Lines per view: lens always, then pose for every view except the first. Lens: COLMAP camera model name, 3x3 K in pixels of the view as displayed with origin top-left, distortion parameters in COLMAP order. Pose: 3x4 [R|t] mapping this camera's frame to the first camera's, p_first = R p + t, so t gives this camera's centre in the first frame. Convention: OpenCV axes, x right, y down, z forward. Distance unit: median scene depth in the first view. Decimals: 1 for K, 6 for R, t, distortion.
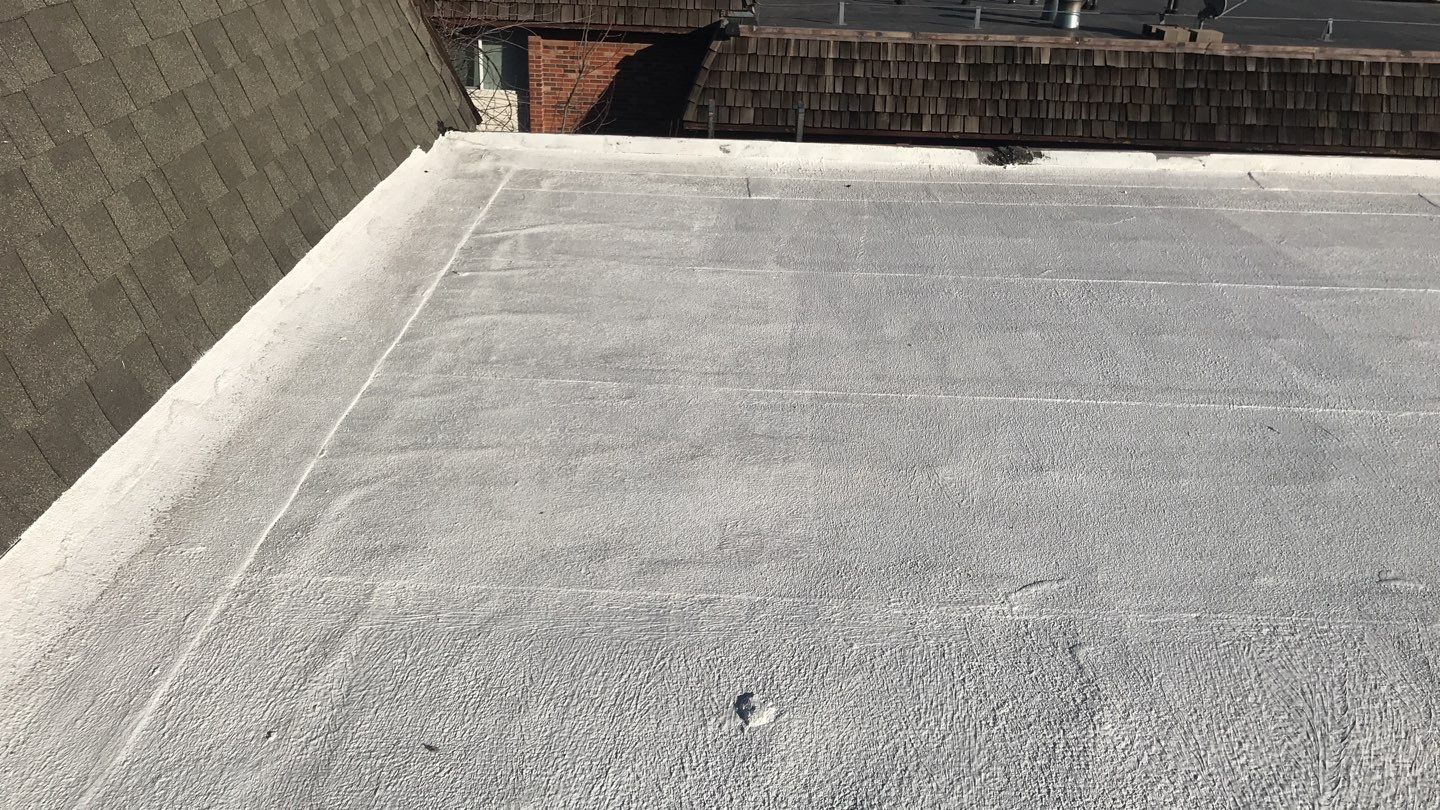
lens RADIAL K [[1156.5, 0, 720.0], [0, 1156.5, 405.0], [0, 0, 1]] dist [-0.011742, 0.063579]
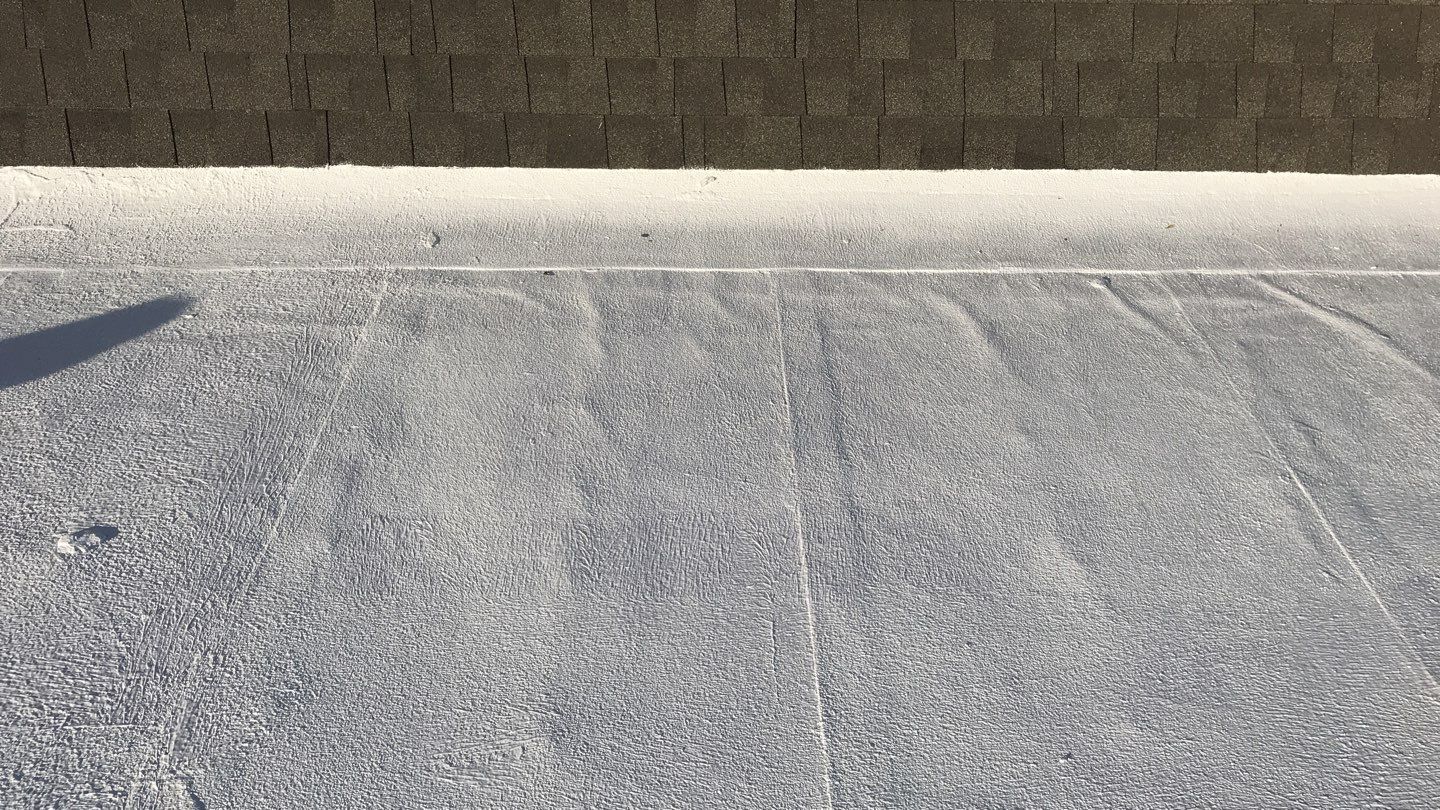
lens RADIAL K [[1224.0, 0, 693.6], [0, 1224.0, 368.4], [0, 0, 1]] dist [-0.001492, 0.010940]
pose [[0.025739, 0.501140, -0.864983, 0.415034], [-0.454912, 0.776360, 0.436258, -0.261200], [0.890165, 0.382262, 0.247957, 0.535992]]
